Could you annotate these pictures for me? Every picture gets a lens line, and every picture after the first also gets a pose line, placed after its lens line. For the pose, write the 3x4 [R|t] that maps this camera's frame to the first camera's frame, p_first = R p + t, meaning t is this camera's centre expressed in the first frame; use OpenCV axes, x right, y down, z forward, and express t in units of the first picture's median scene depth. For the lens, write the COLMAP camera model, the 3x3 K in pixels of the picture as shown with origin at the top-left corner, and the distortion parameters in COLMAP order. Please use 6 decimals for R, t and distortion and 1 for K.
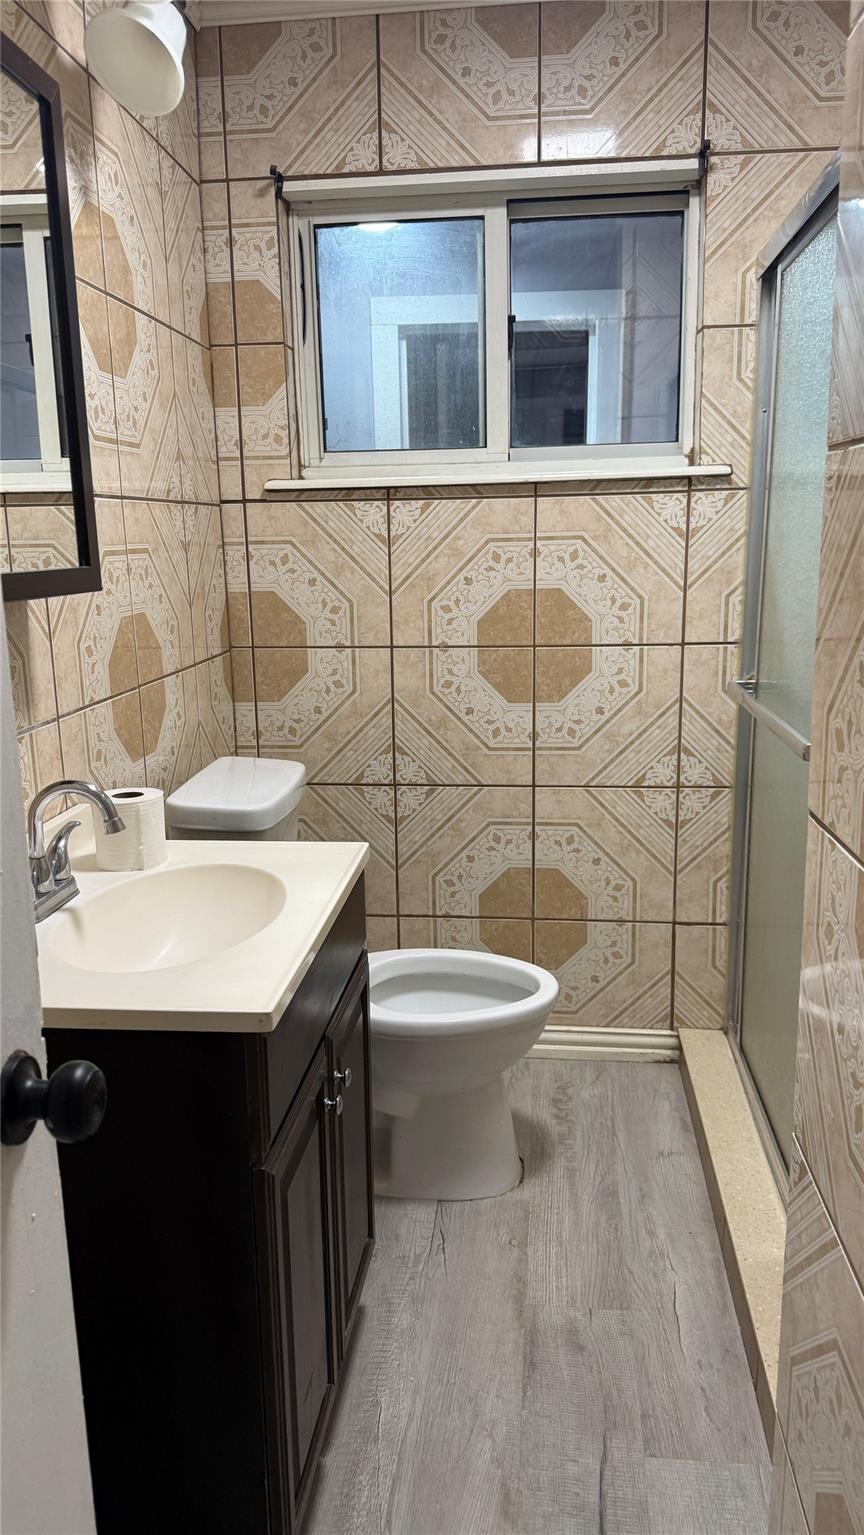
lens RADIAL K [[1099.9, 0, 418.1], [0, 1099.9, 779.5], [0, 0, 1]] dist [0.047088, -0.060468]
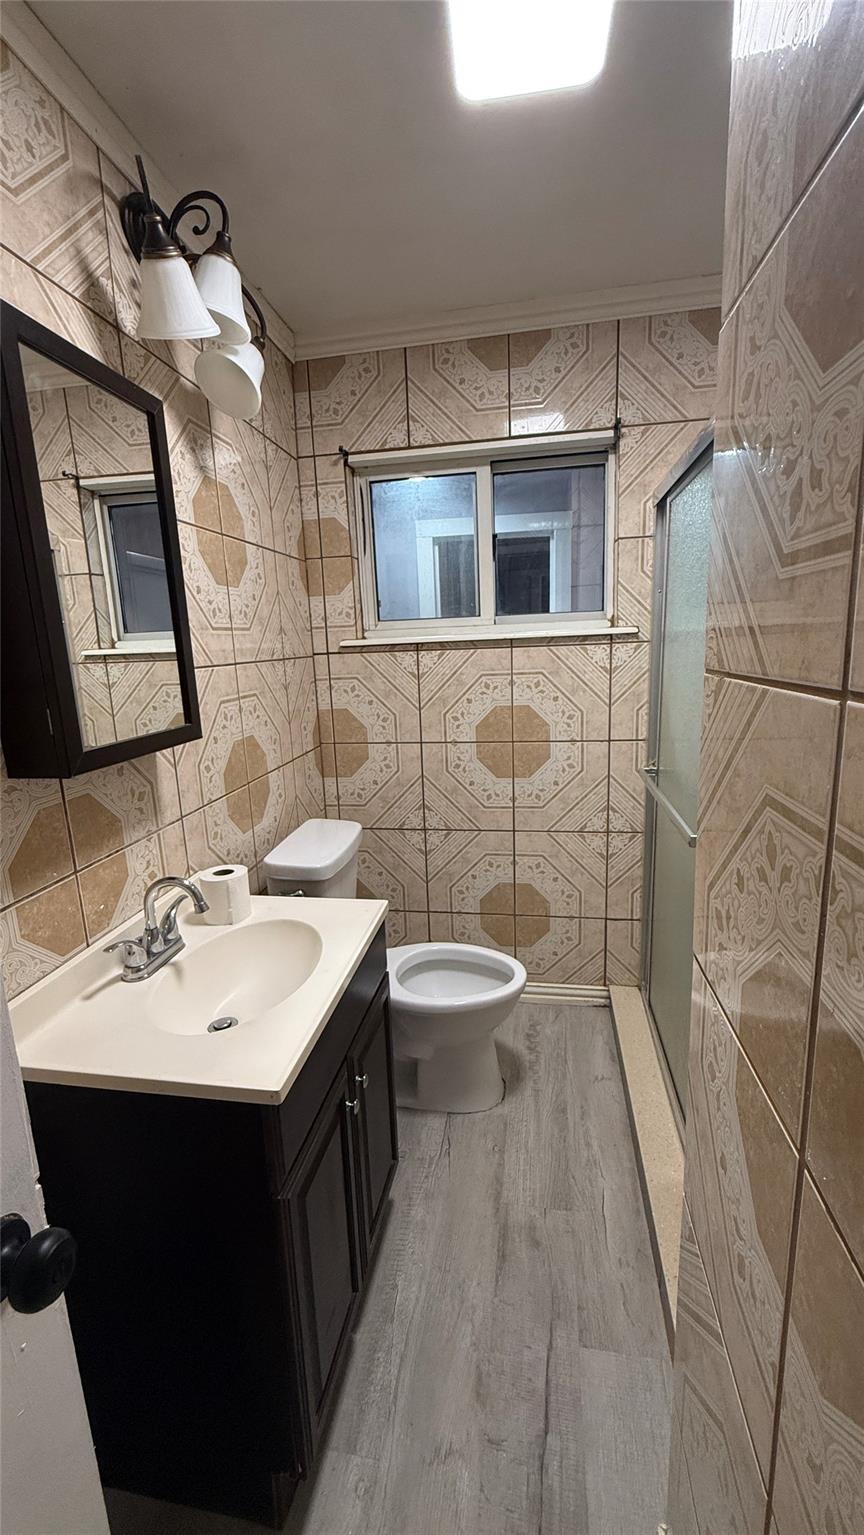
lens RADIAL K [[617.3, 0, 426.9], [0, 617.3, 769.7], [0, 0, 1]] dist [-0.001475, 0.000782]
pose [[0.997738, -0.007839, -0.066765, 0.047404], [0.007093, 0.999910, -0.011402, -0.080679], [0.066848, 0.010902, 0.997704, 0.134454]]
